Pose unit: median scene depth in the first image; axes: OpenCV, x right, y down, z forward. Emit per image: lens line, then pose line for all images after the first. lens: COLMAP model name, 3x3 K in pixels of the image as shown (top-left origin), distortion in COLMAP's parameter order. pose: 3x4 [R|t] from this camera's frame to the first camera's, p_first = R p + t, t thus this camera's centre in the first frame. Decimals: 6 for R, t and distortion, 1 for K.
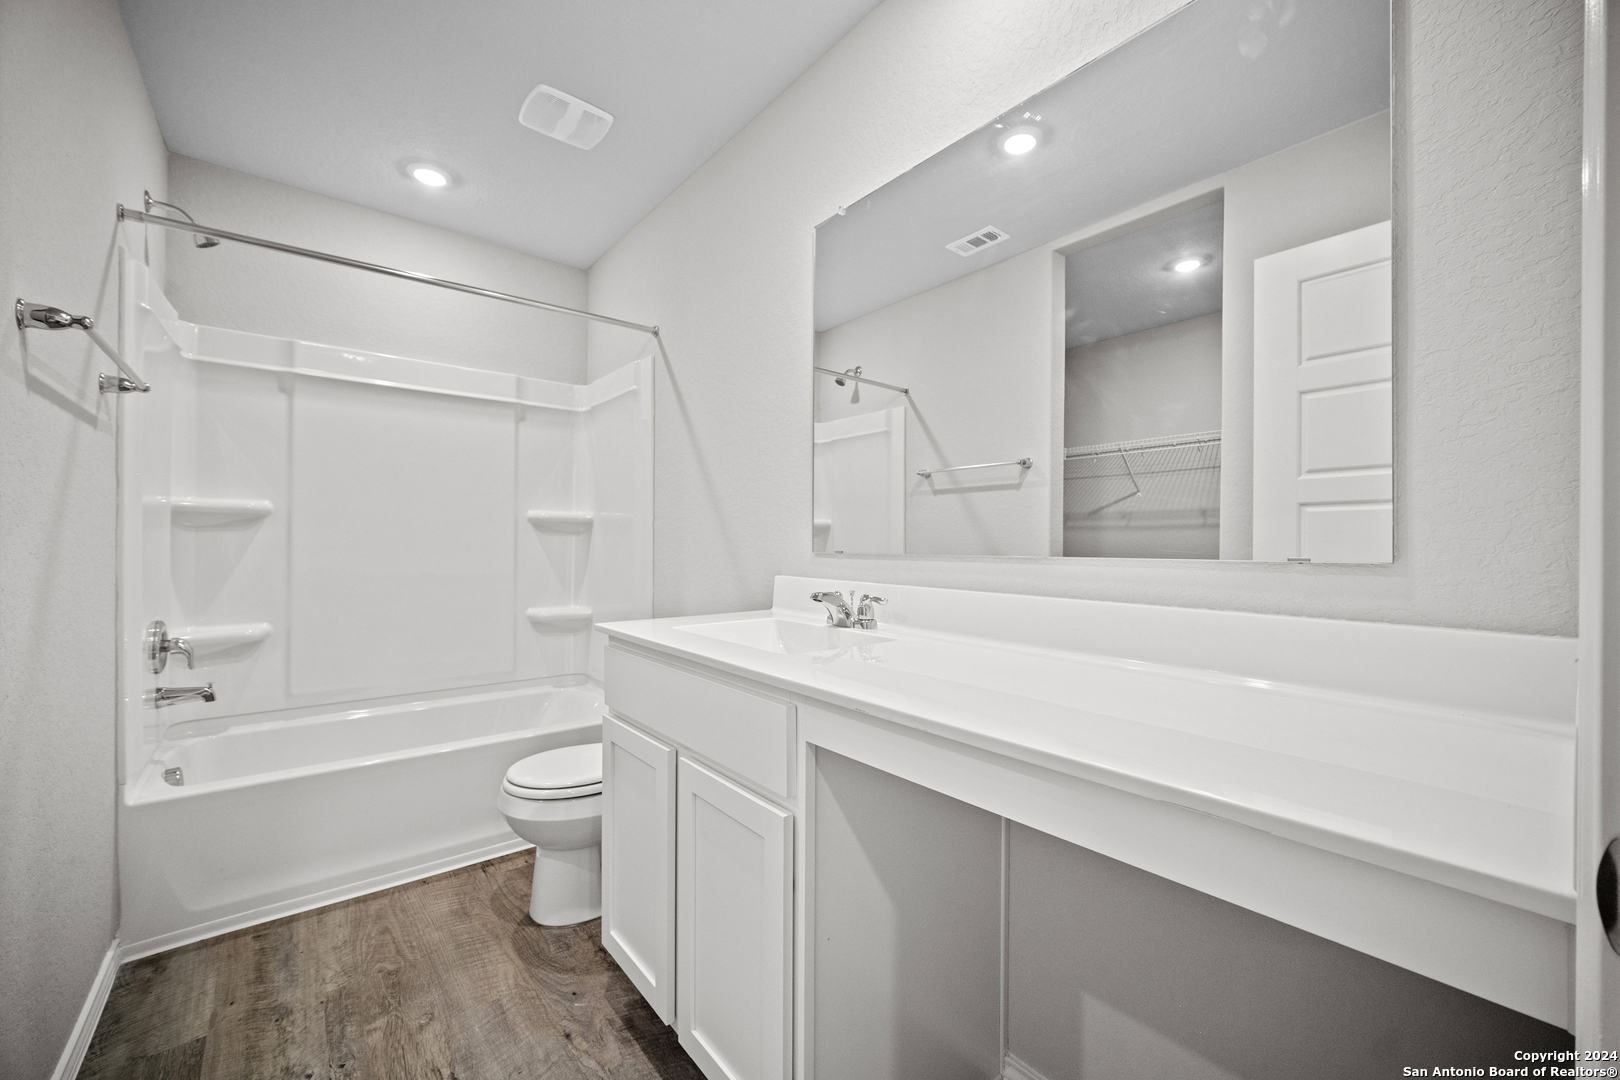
lens RADIAL K [[641.1, 0, 810.0], [0, 641.1, 540.0], [0, 0, 1]] dist [-0.000938, -0.000102]
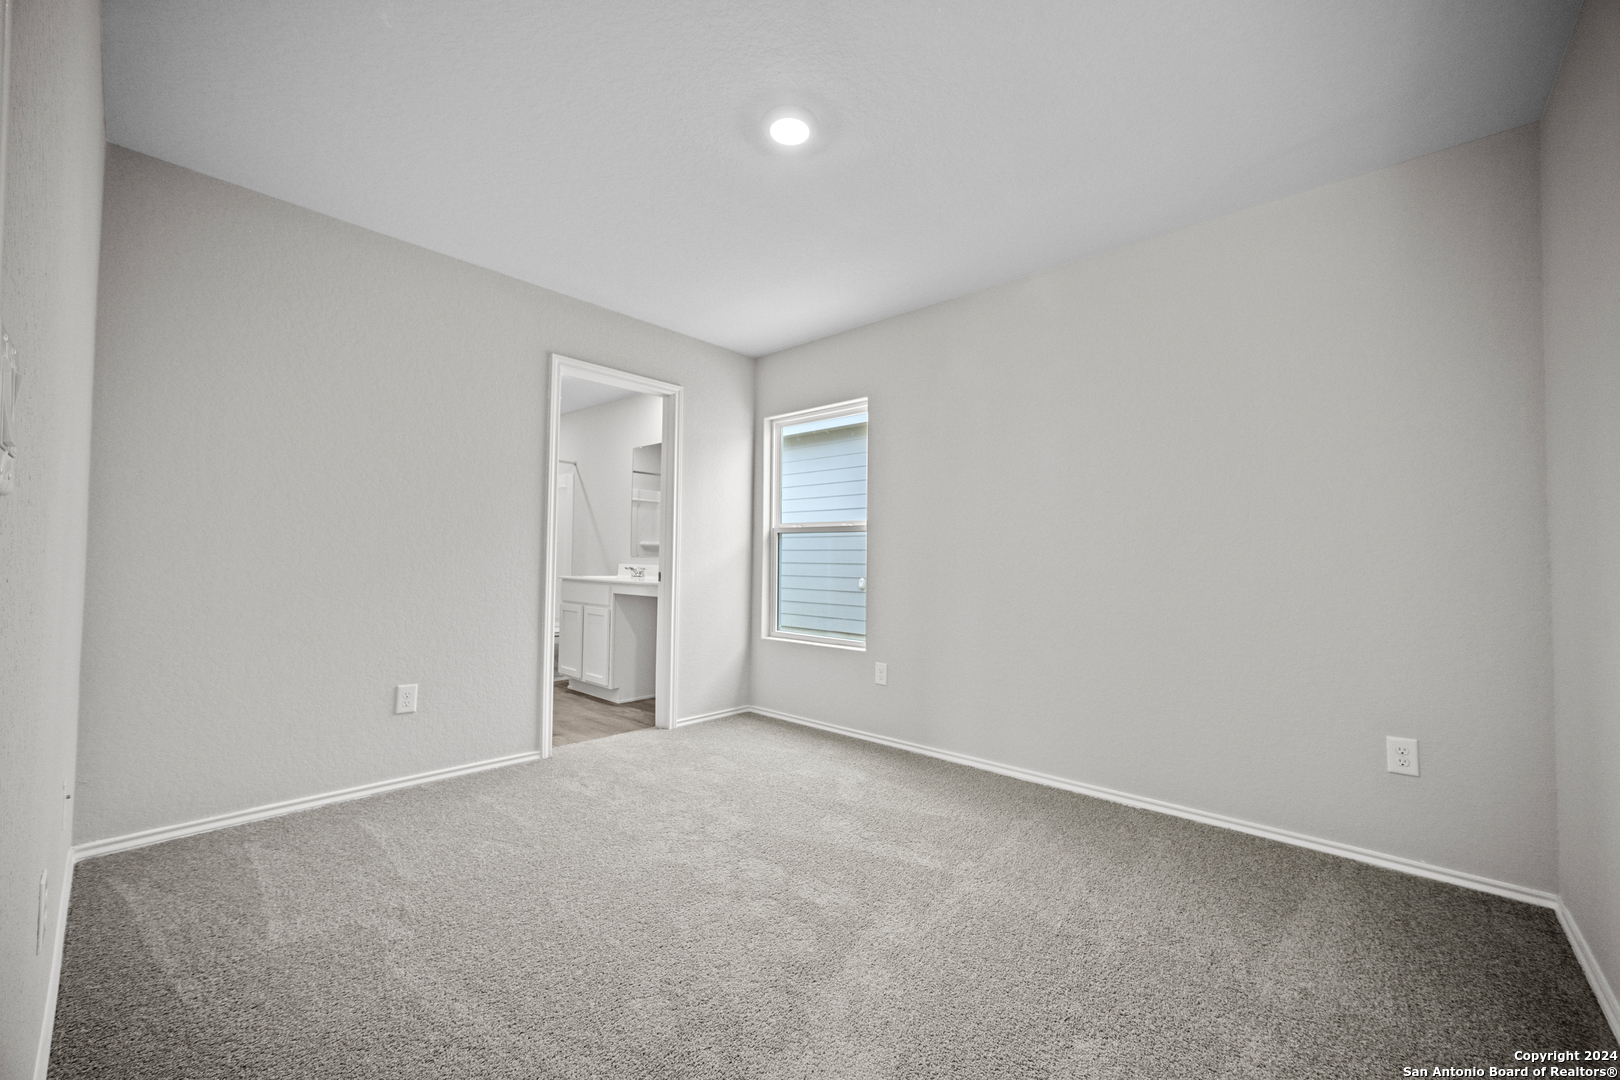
lens RADIAL K [[641.1, 0, 810.0], [0, 641.1, 540.0], [0, 0, 1]] dist [-0.000938, -0.000102]
pose [[0.989692, 0.012028, 0.142704, 0.686795], [-0.007724, 0.999499, -0.030678, 0.052996], [-0.143002, 0.029259, 0.989290, -3.543559]]
